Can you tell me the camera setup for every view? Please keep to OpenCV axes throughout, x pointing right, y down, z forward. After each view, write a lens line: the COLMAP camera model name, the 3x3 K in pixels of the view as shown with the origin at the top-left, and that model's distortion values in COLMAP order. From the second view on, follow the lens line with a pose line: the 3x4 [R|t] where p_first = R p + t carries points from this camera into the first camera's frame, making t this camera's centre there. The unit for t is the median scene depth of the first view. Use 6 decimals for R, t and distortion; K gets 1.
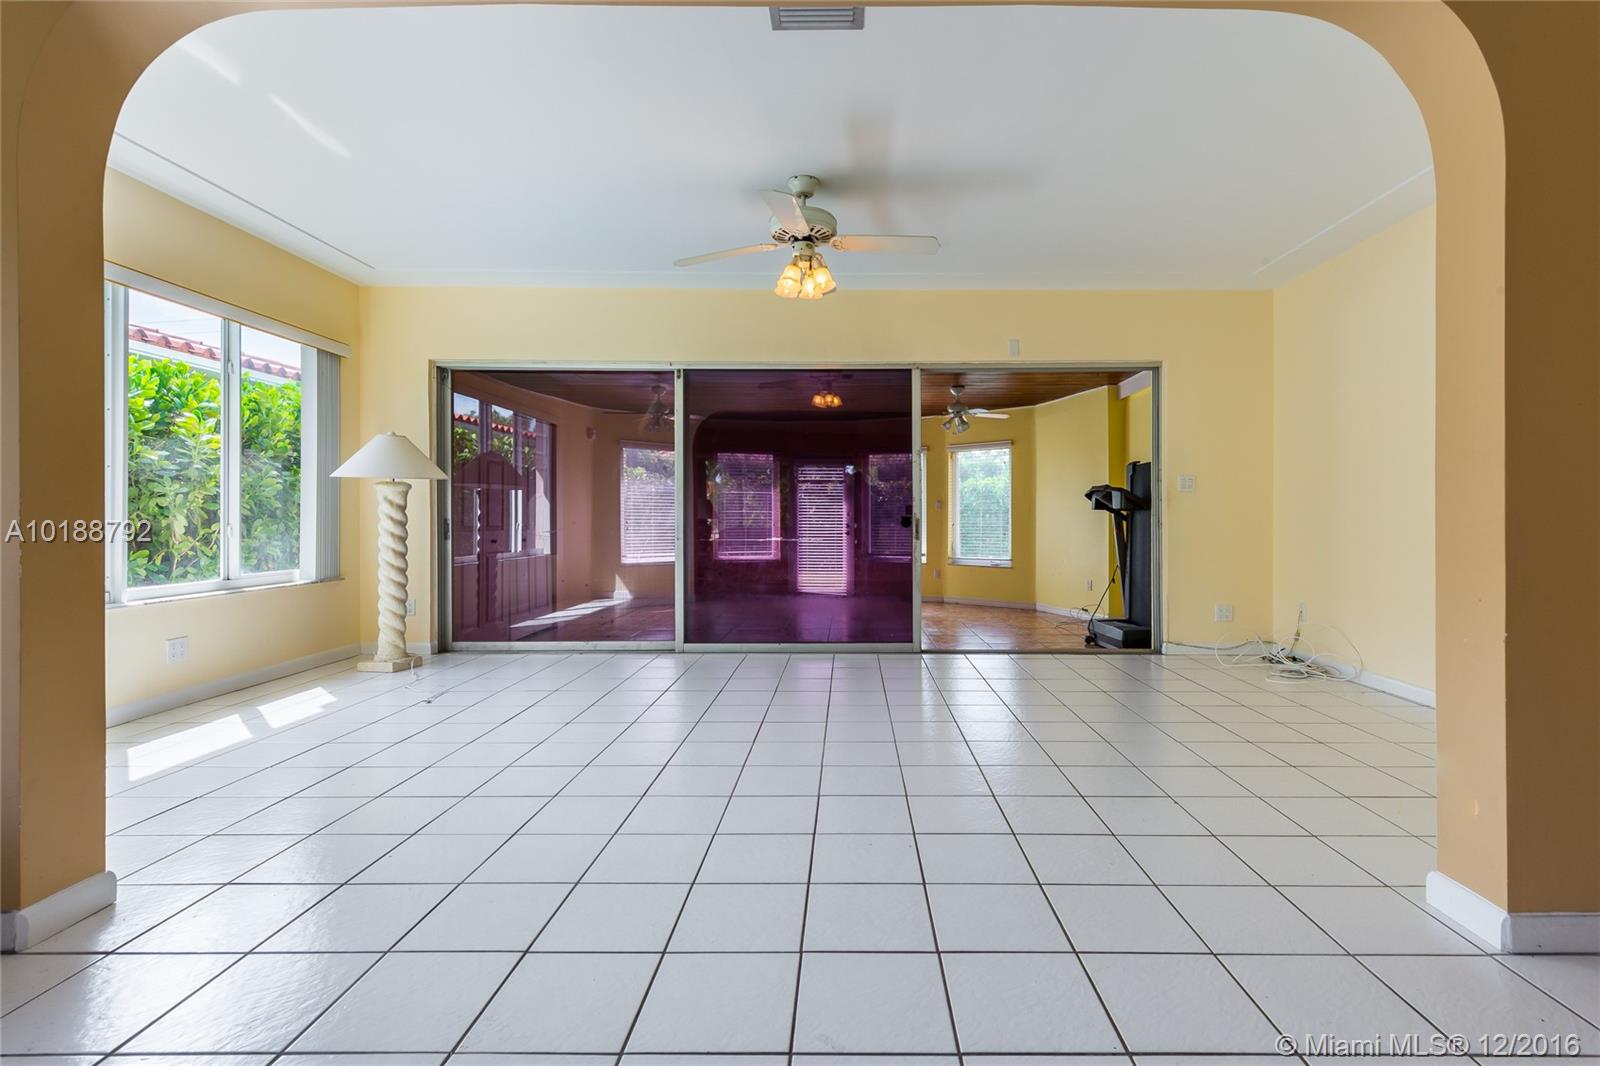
lens RADIAL K [[740.8, 0, 804.5], [0, 740.8, 516.9], [0, 0, 1]] dist [0.034372, 0.000167]
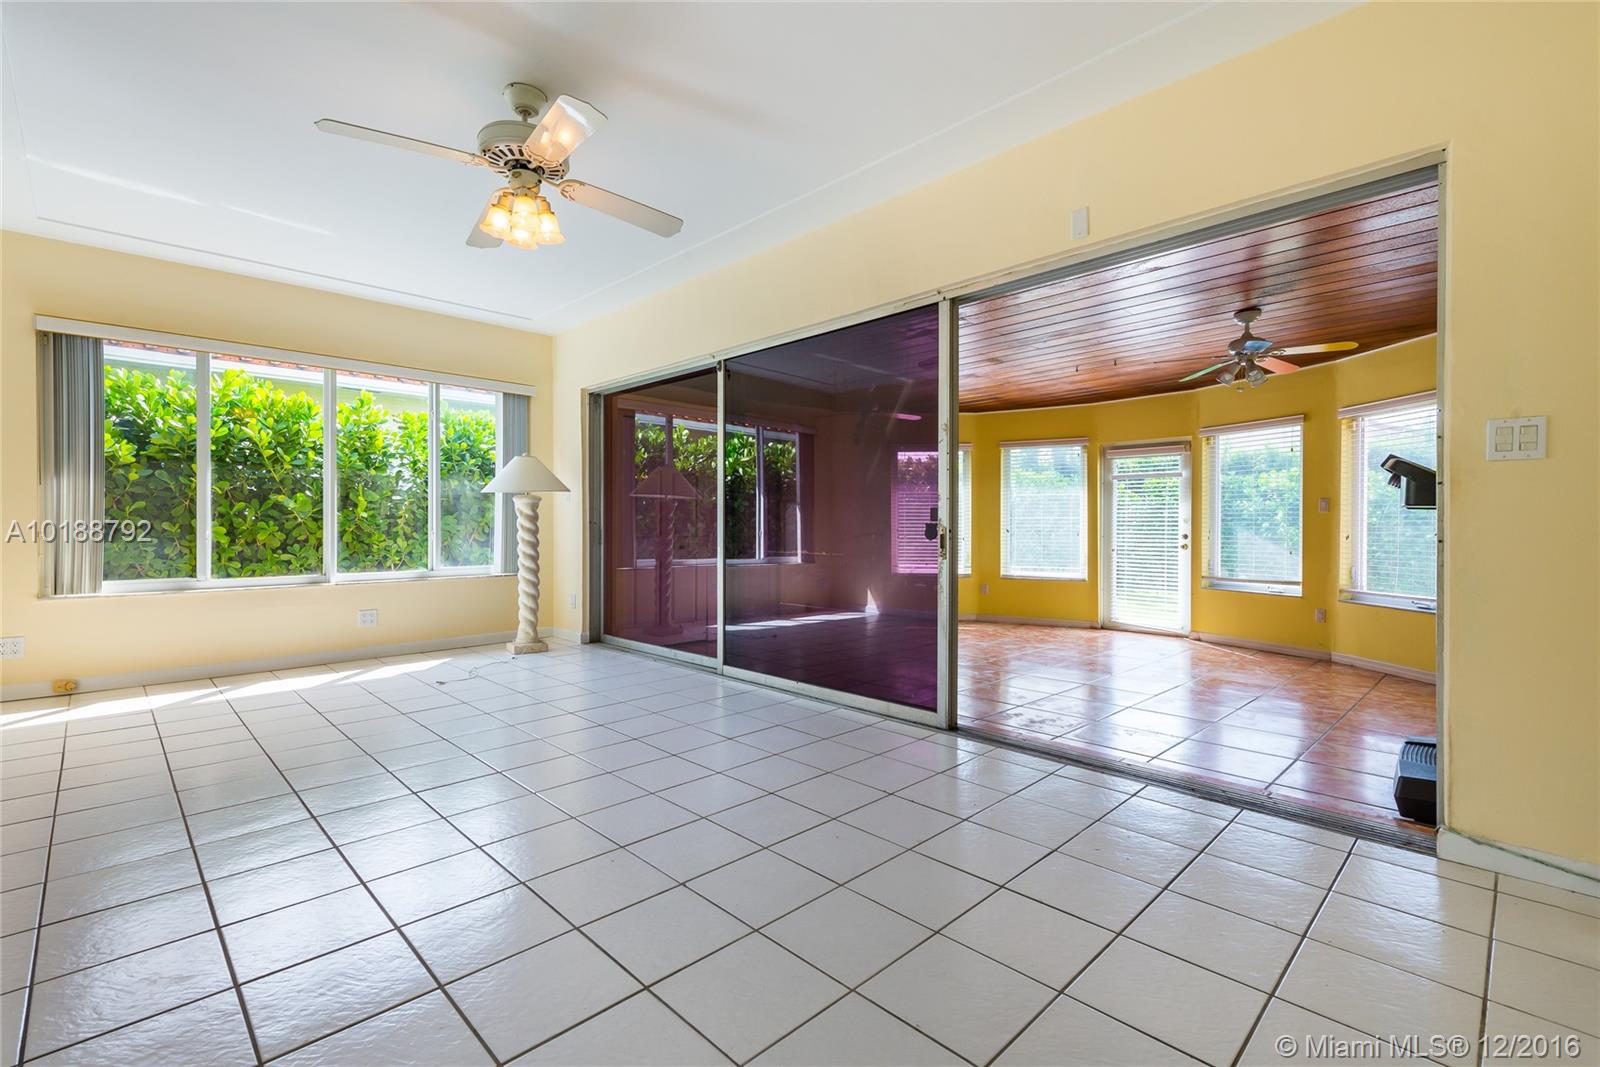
lens RADIAL K [[708.3, 0, 803.6], [0, 708.3, 524.7], [0, 0, 1]] dist [0.026428, -0.000055]
pose [[0.703352, -0.001534, -0.710840, 0.513401], [0.001852, 0.999998, -0.000326, 0.001308], [0.710840, -0.001087, 0.703353, 0.462899]]
